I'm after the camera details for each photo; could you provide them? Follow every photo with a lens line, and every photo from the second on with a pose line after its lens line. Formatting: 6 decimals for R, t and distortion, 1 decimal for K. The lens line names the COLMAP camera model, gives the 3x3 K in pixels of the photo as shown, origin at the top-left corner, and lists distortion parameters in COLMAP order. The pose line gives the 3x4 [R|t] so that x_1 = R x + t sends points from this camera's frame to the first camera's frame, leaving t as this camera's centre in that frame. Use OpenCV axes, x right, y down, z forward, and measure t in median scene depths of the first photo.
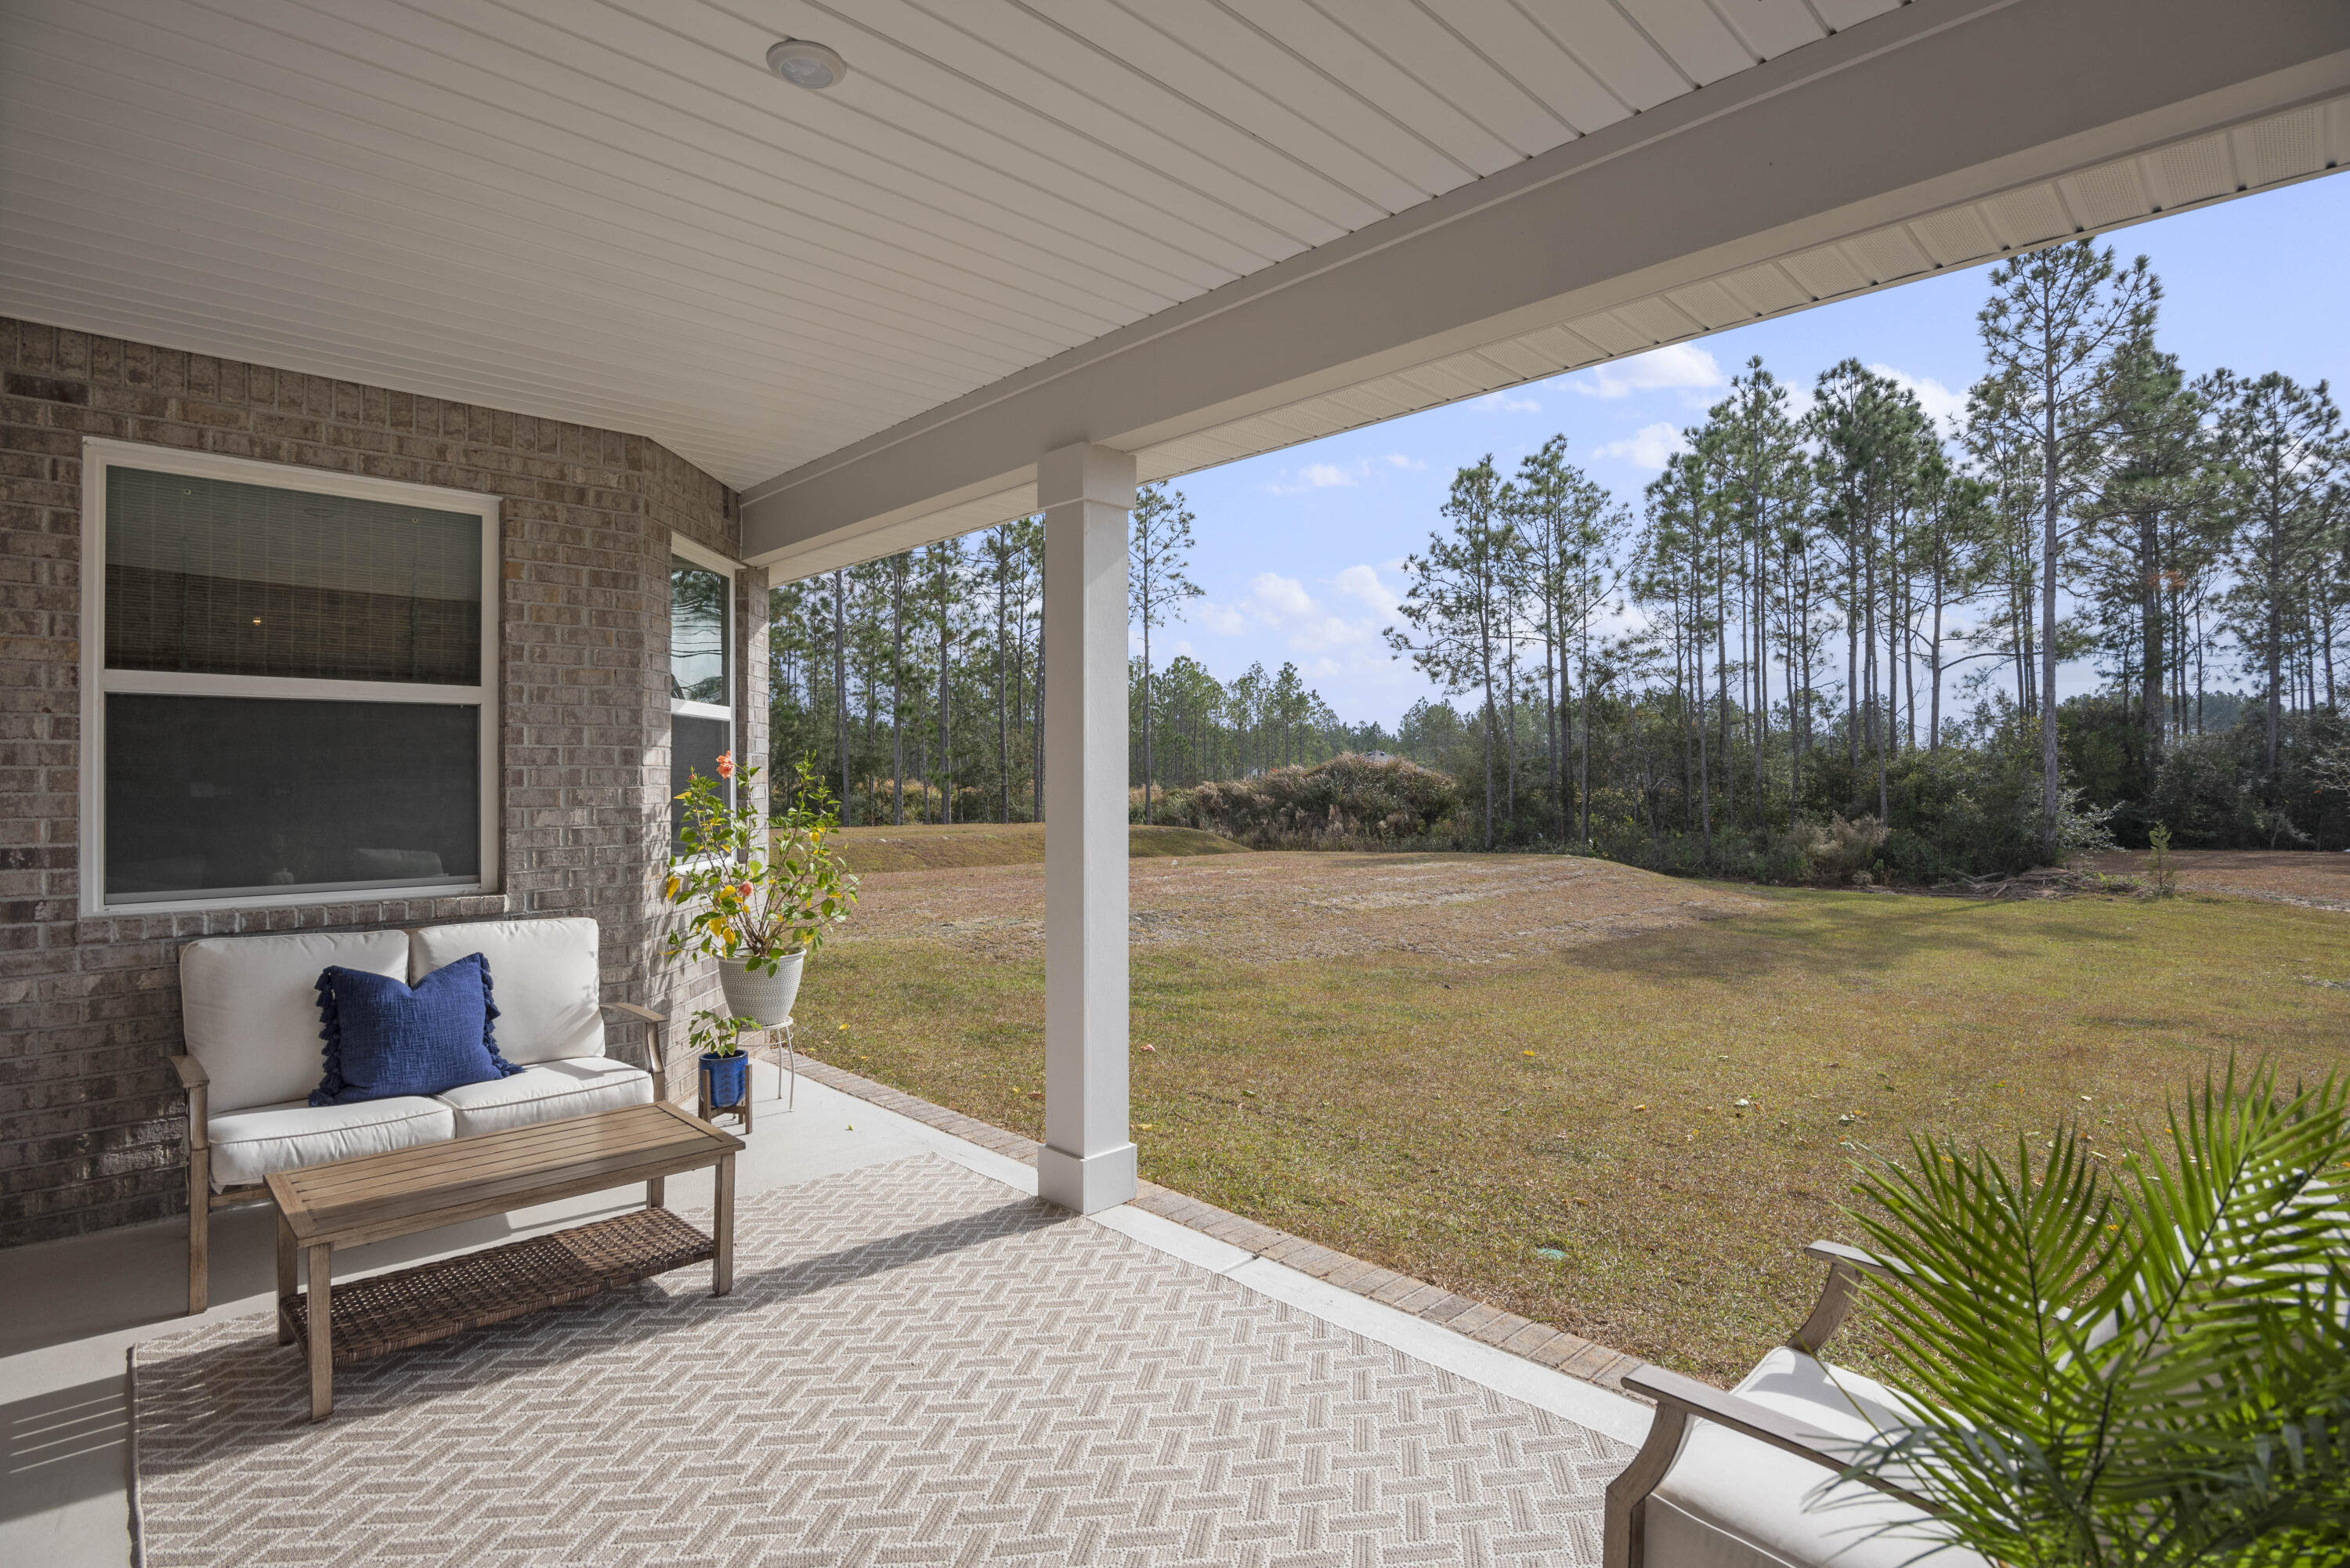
lens RADIAL K [[1167.2, 0, 1175.0], [0, 1167.2, 784.0], [0, 0, 1]] dist [-0.024790, -0.000099]
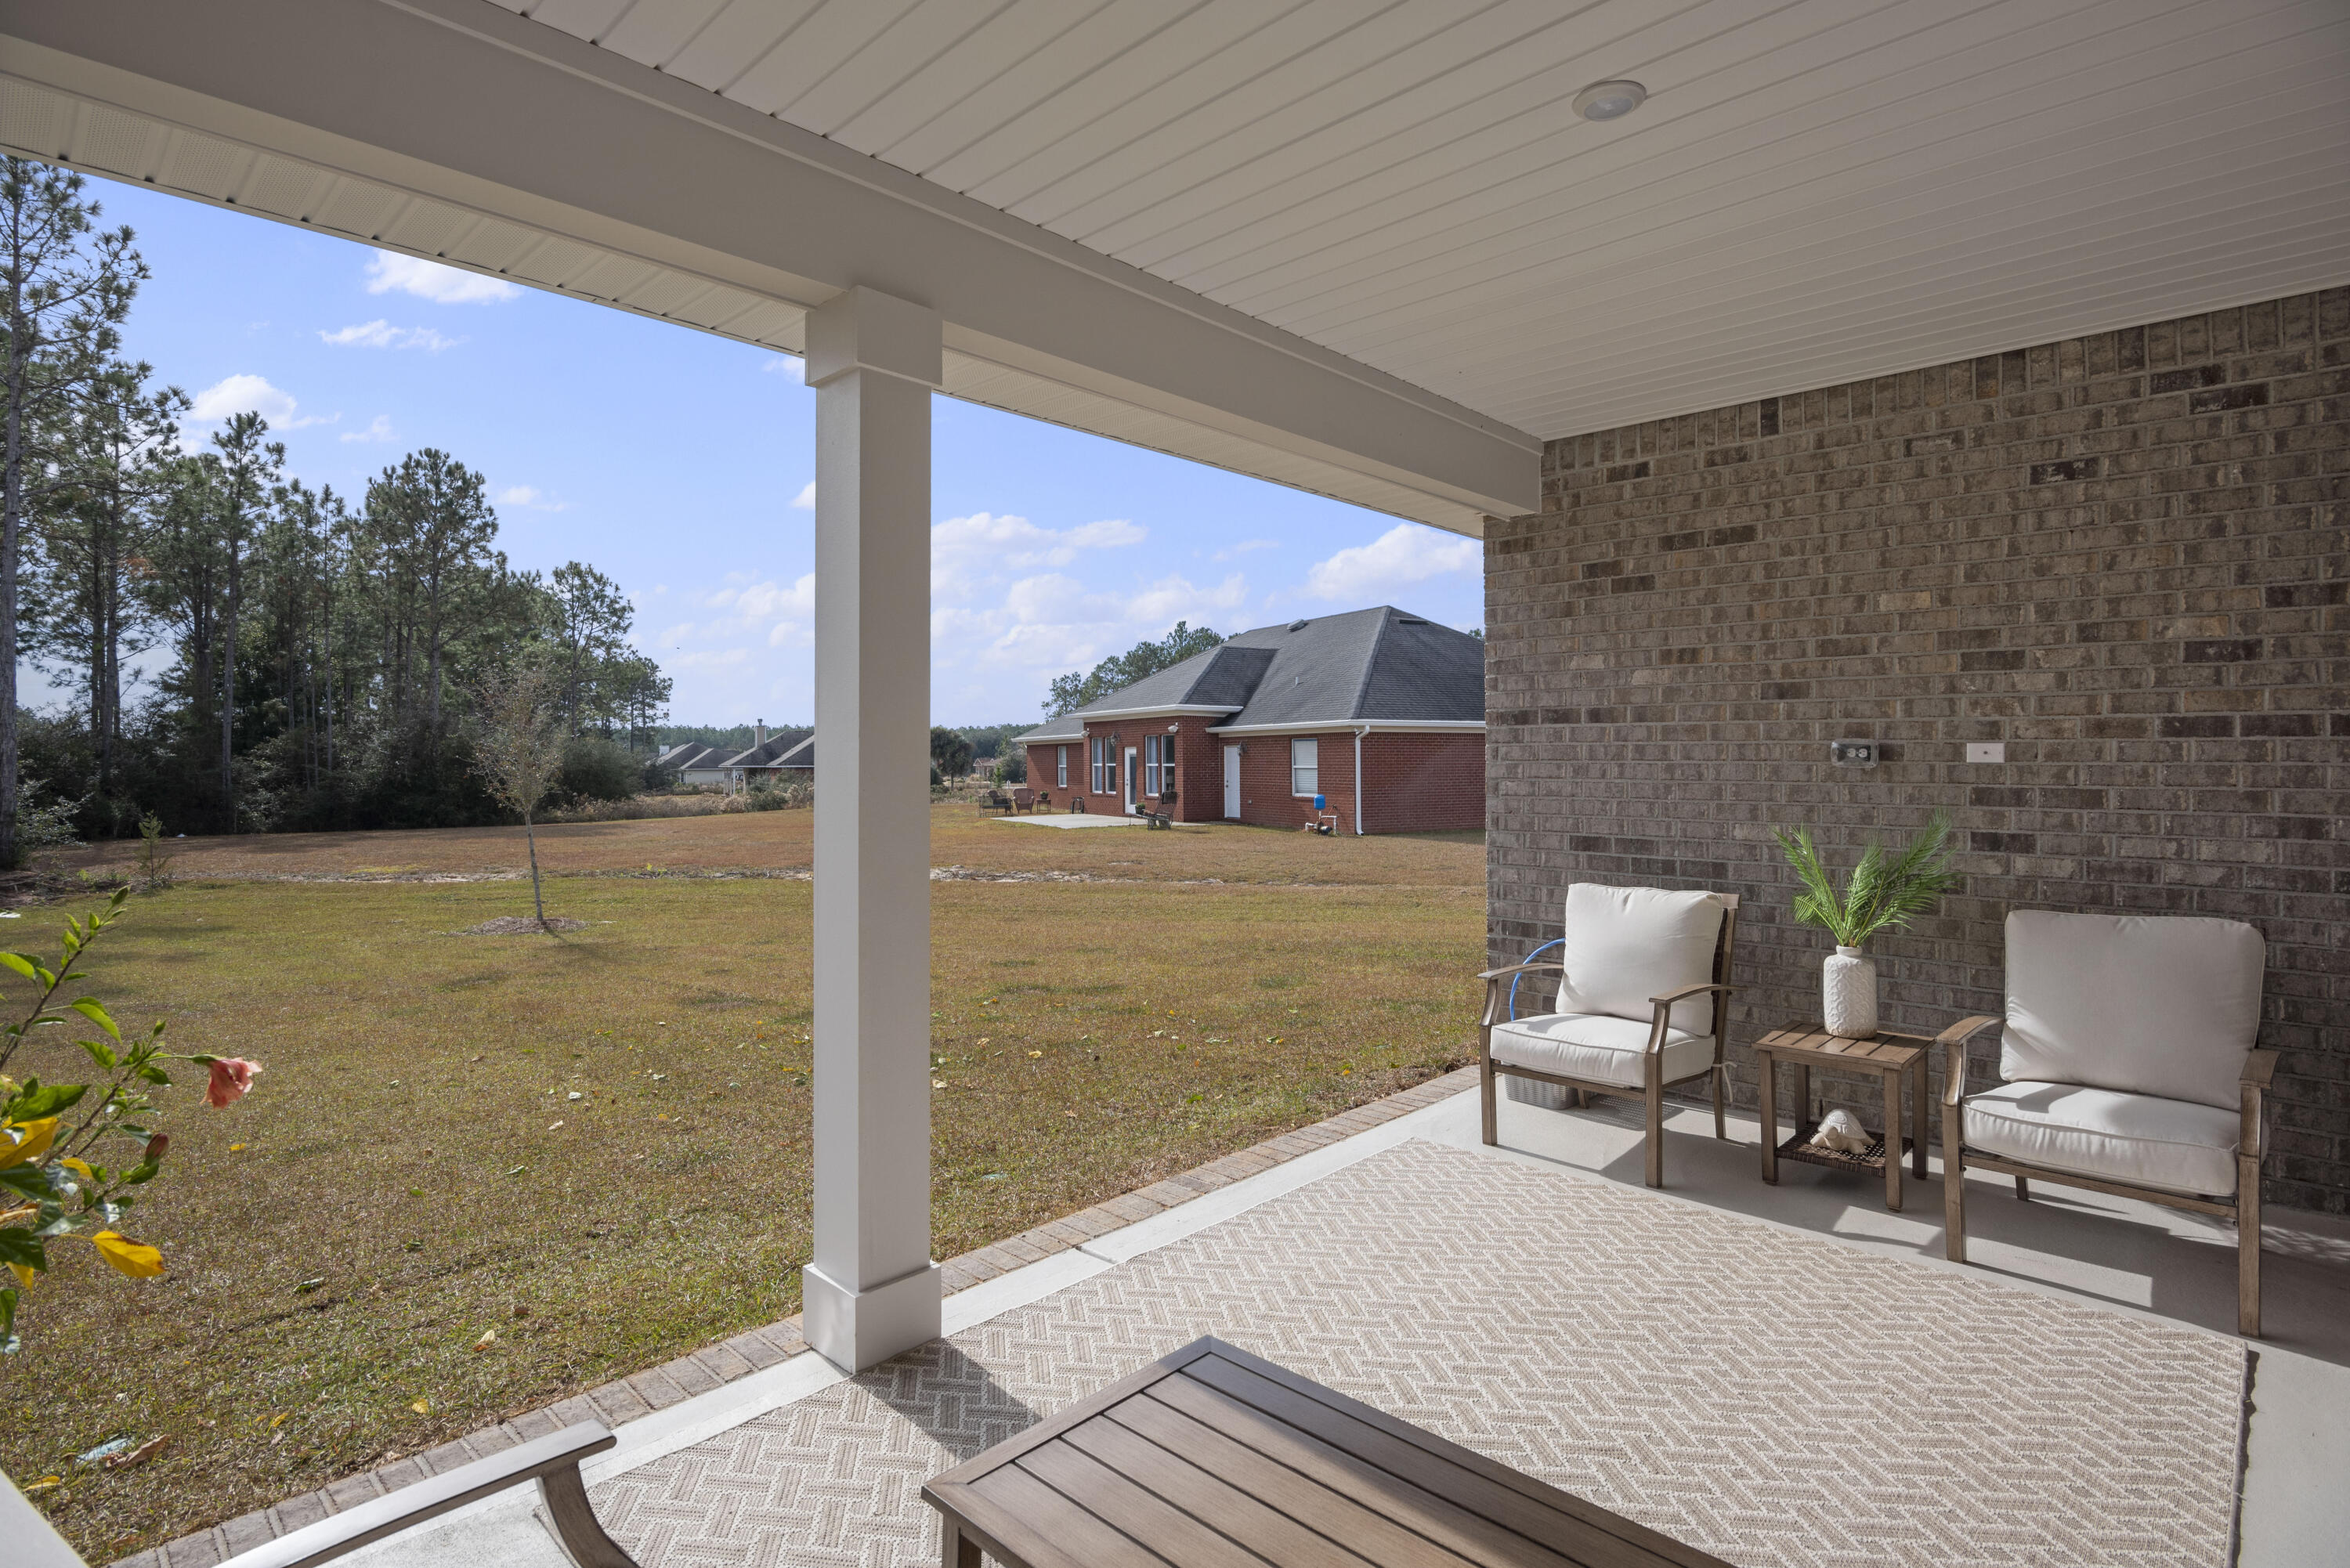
lens RADIAL K [[1167.2, 0, 1175.0], [0, 1167.2, 784.0], [0, 0, 1]] dist [-0.024790, -0.000099]
pose [[-0.039507, -0.012851, 0.999137, -0.146277], [0.005815, 0.999897, 0.013091, 0.000429], [-0.999202, 0.006327, -0.039429, 0.153386]]
